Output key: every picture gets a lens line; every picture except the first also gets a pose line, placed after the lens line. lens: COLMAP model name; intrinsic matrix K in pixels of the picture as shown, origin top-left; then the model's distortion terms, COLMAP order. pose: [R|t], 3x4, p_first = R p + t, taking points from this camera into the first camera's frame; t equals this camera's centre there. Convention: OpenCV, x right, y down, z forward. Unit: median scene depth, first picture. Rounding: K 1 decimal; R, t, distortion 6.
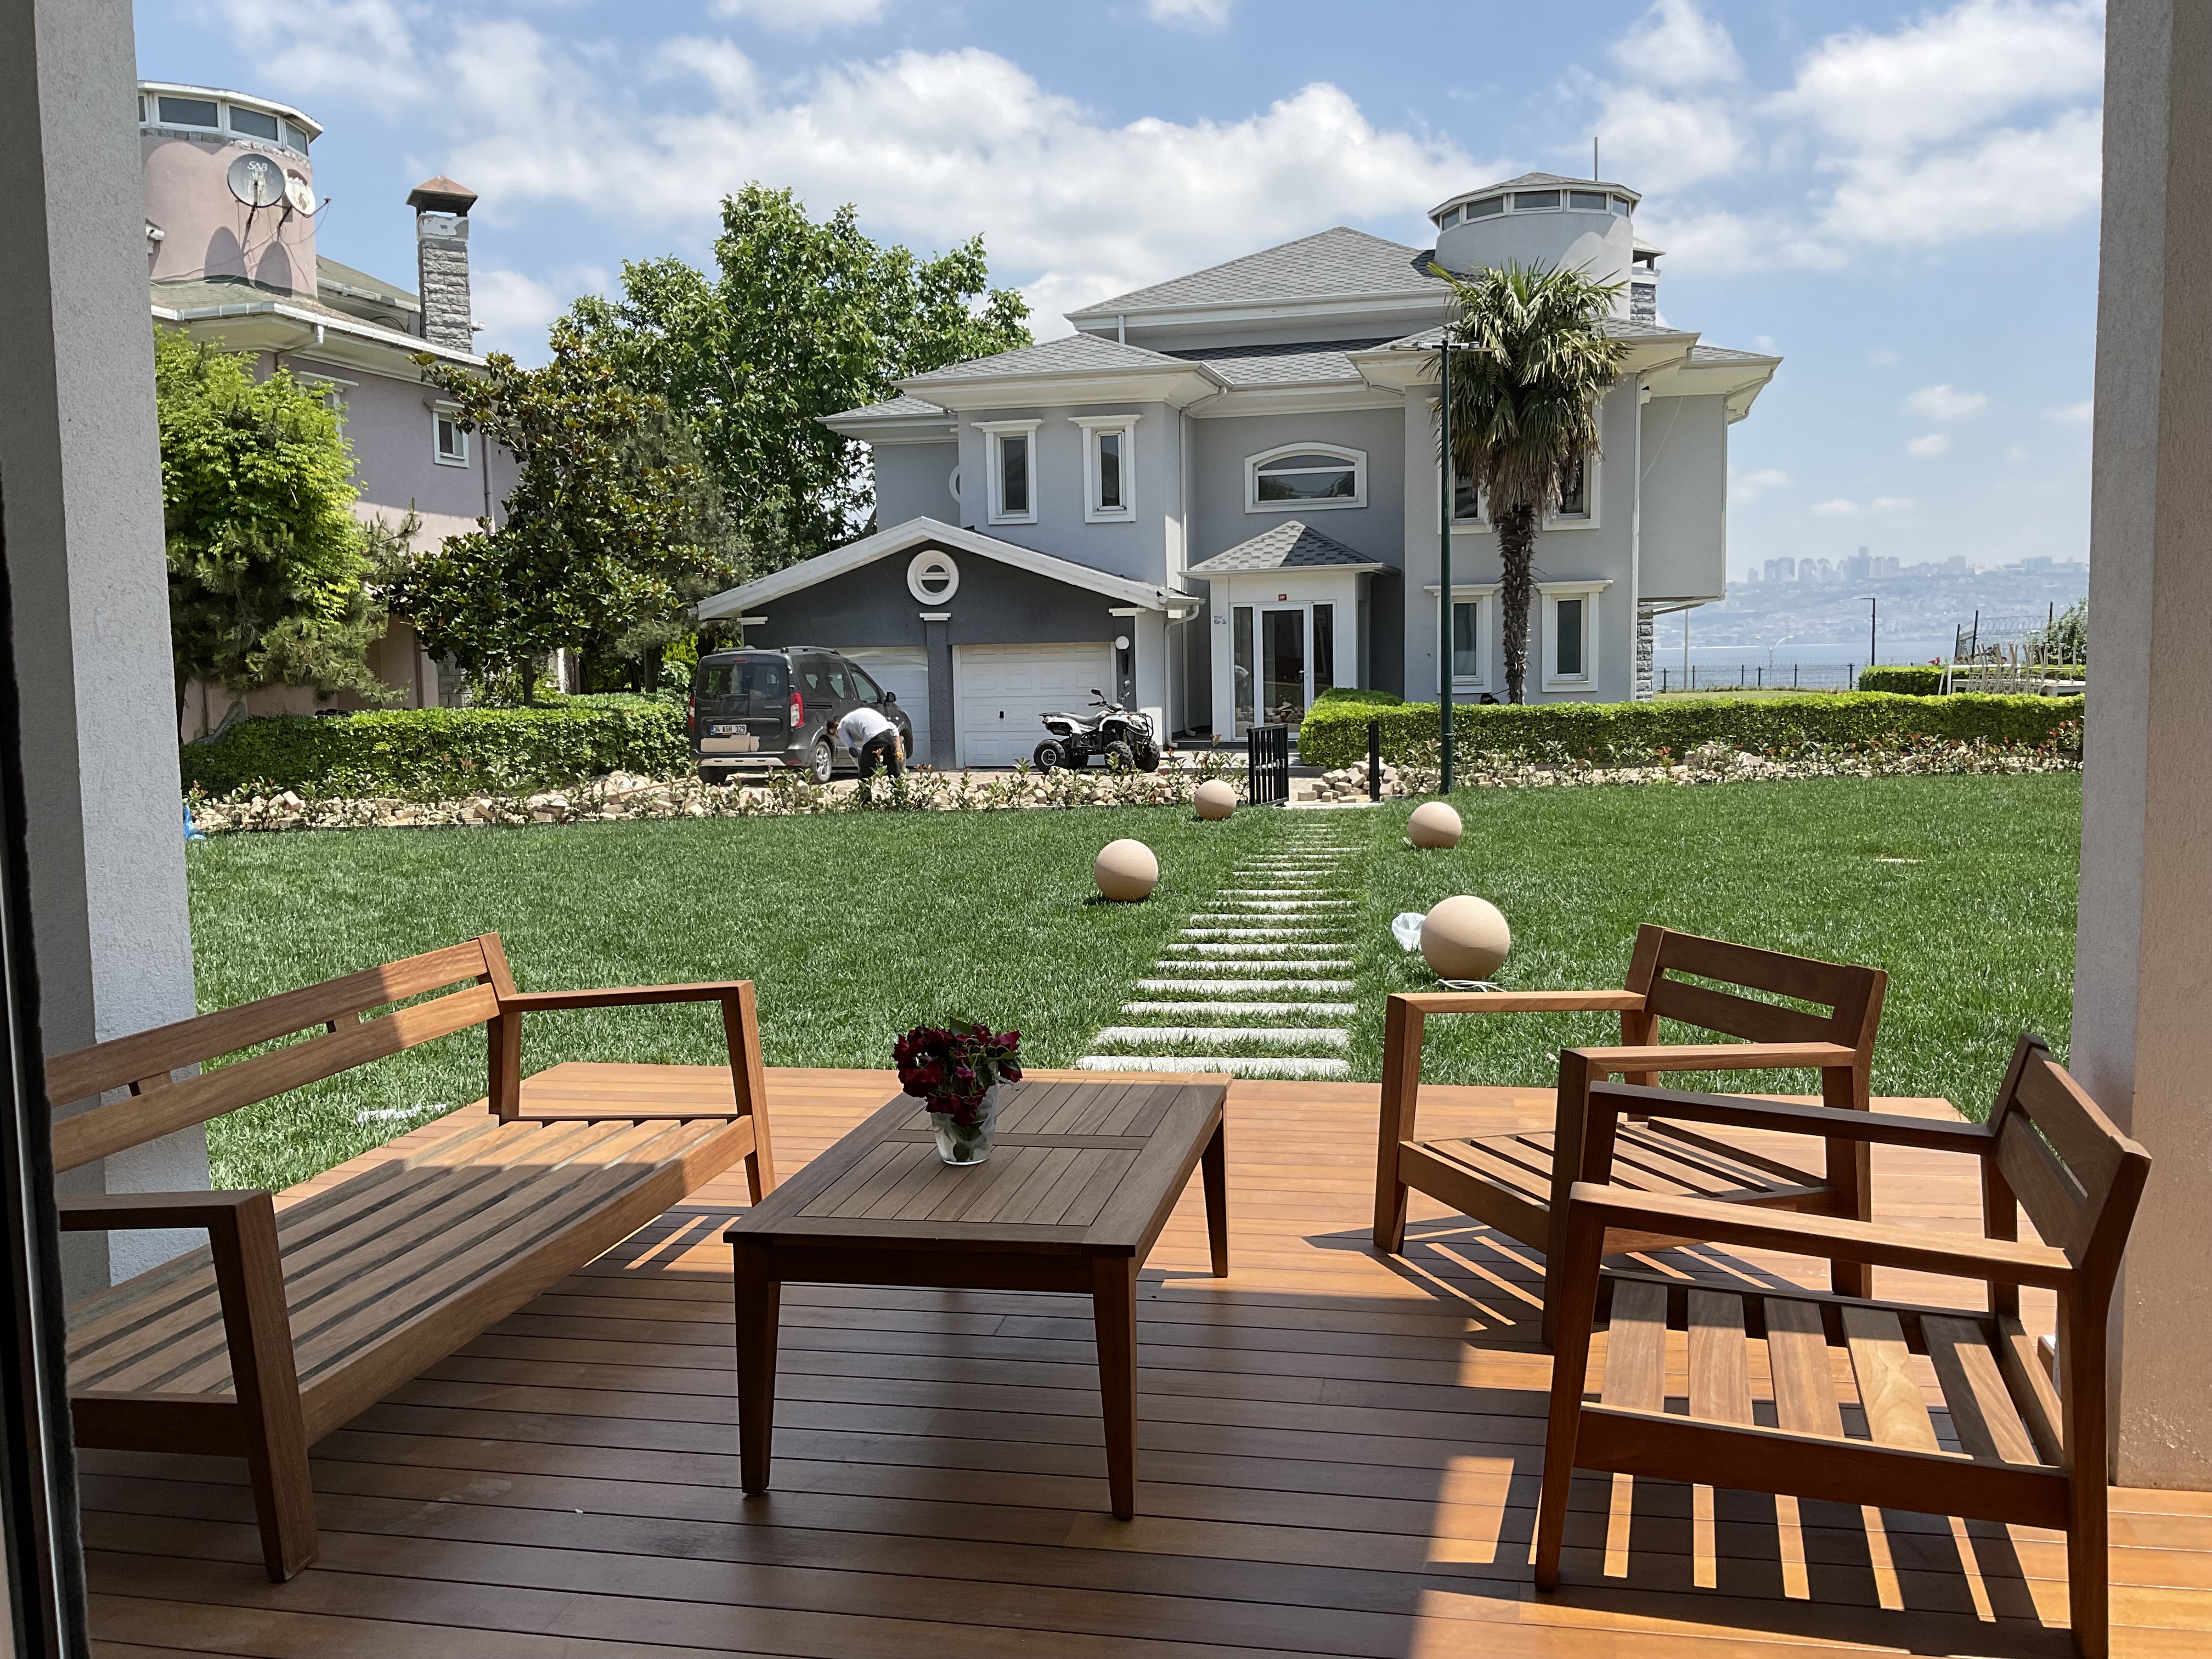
lens RADIAL K [[1821.0, 0, 1100.5], [0, 1821.0, 837.4], [0, 0, 1]] dist [0.019412, -0.010299]
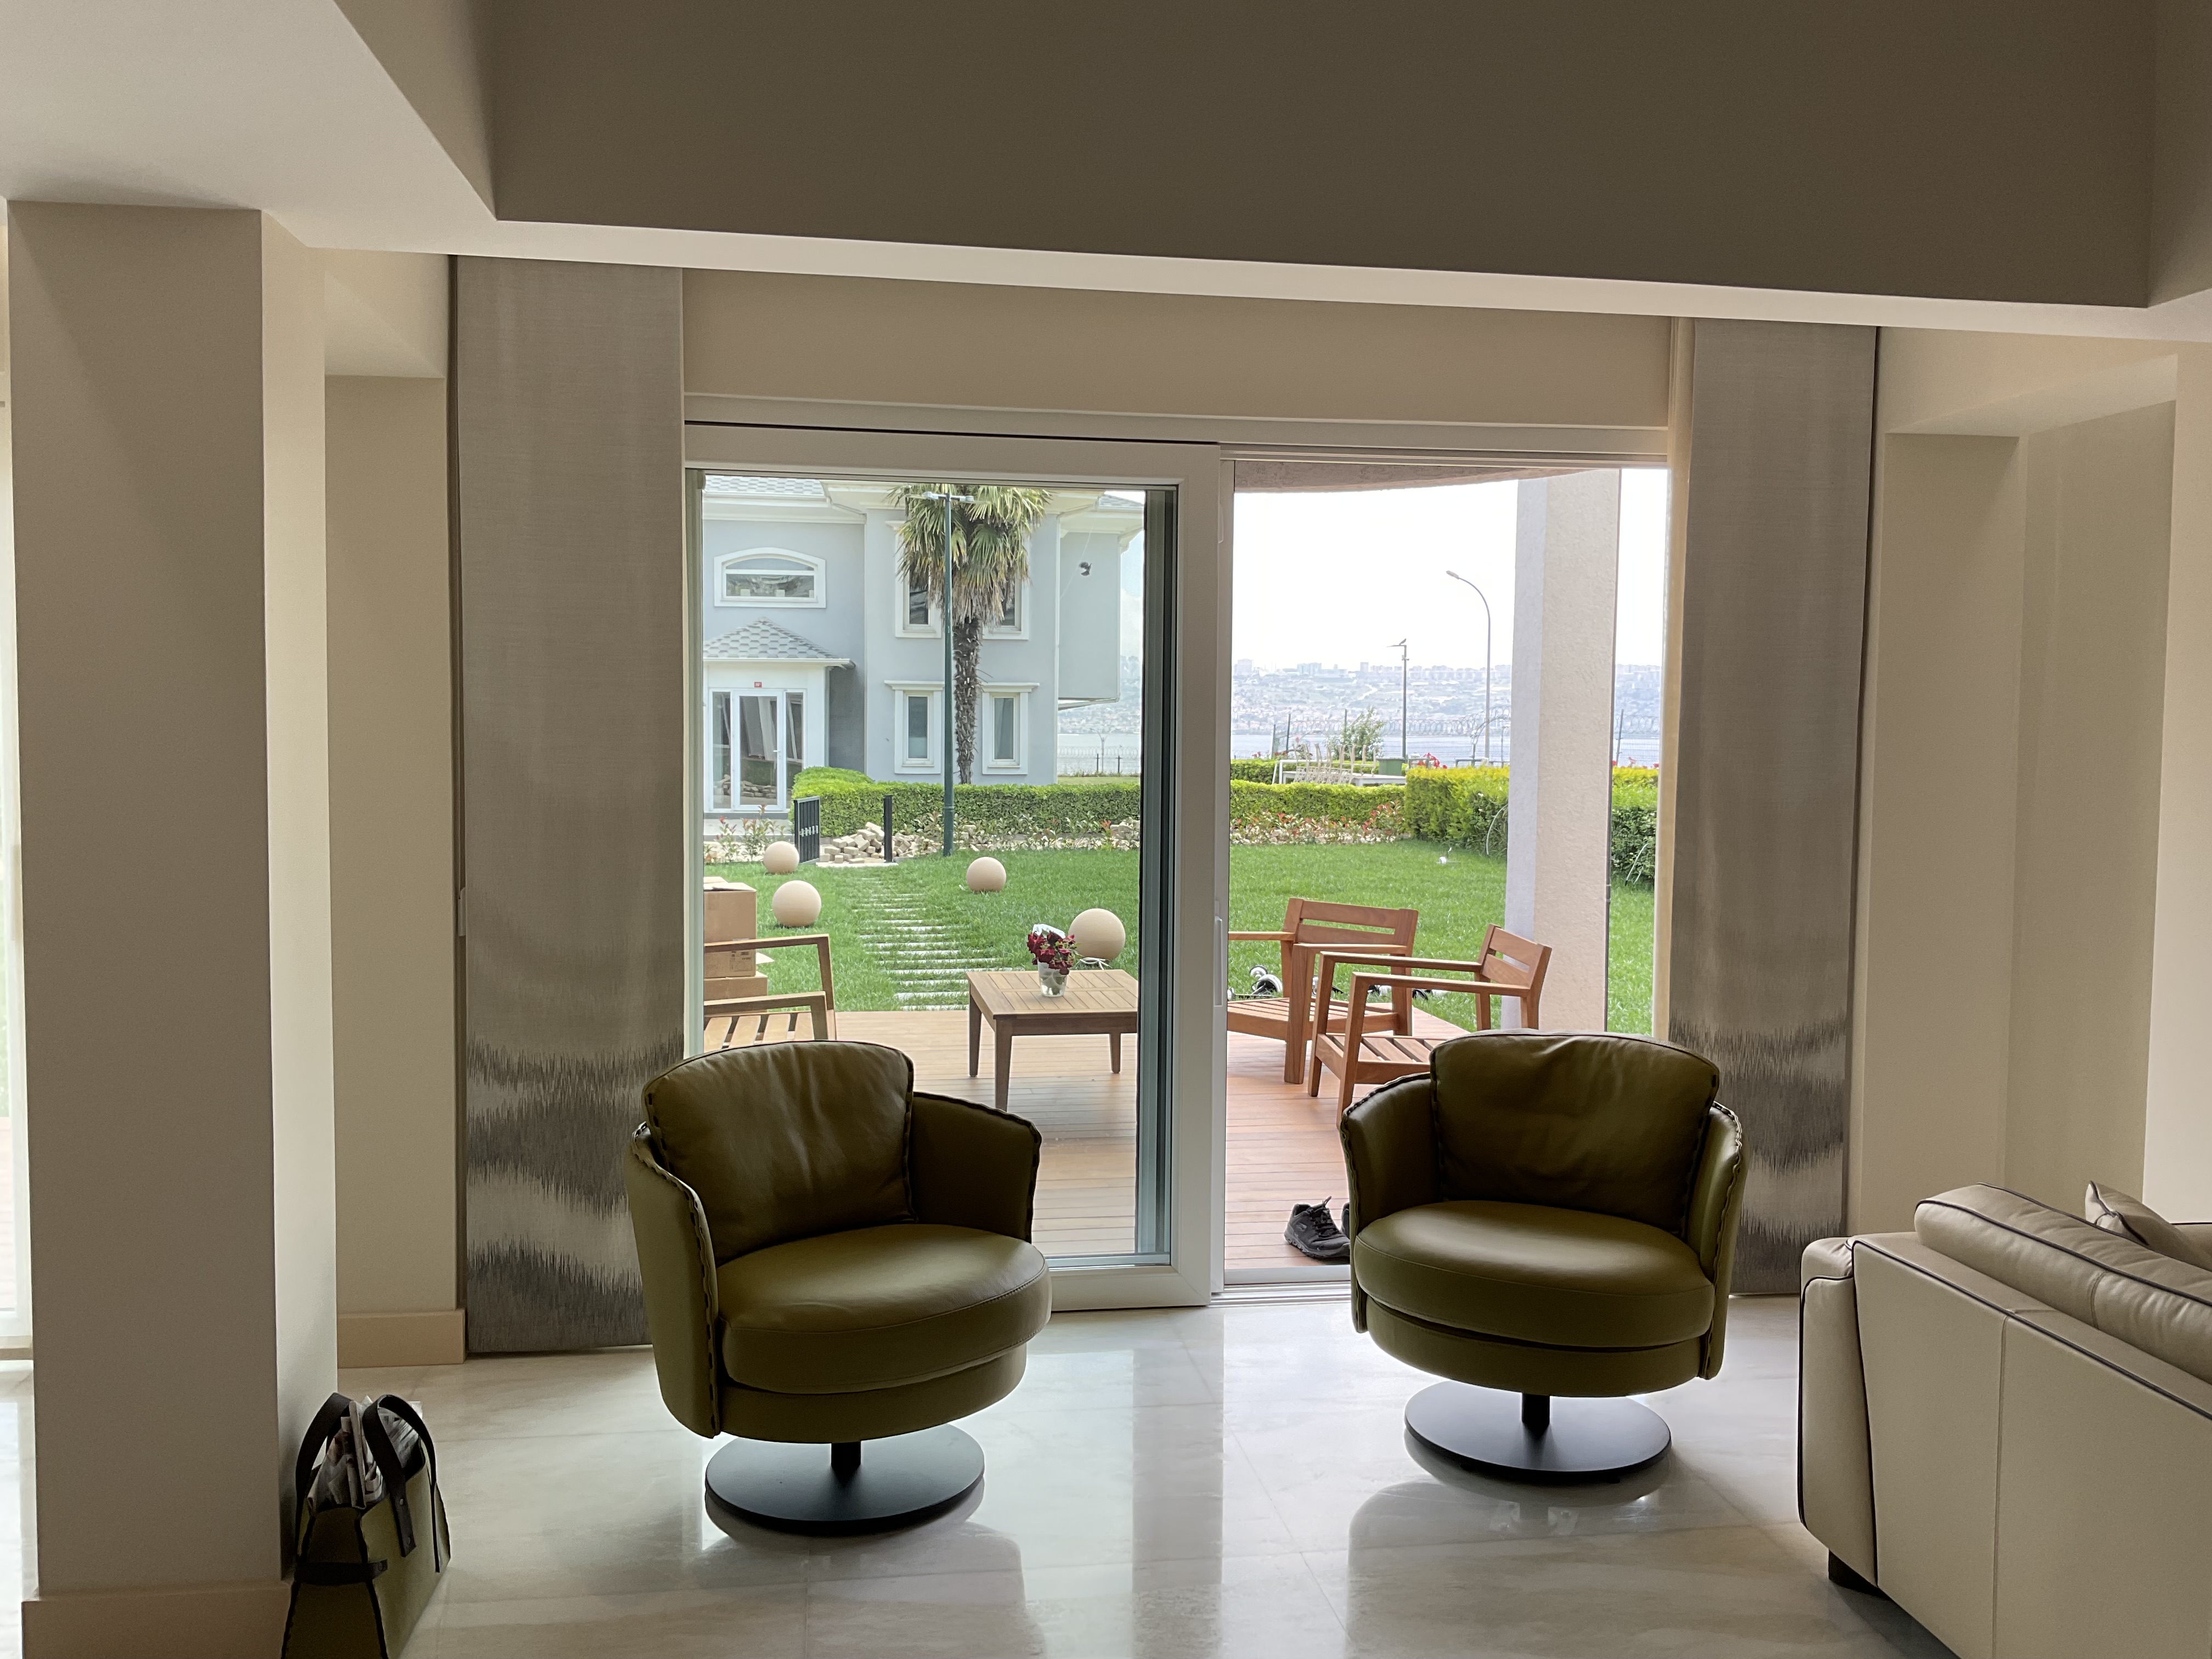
lens RADIAL K [[1821.0, 0, 1110.9], [0, 1821.0, 830.2], [0, 0, 1]] dist [0.019412, -0.010299]
pose [[0.934783, 0.010693, 0.355059, -0.104136], [0.005851, 0.998948, -0.045491, 0.011219], [-0.355172, 0.044601, 0.933736, -0.136895]]
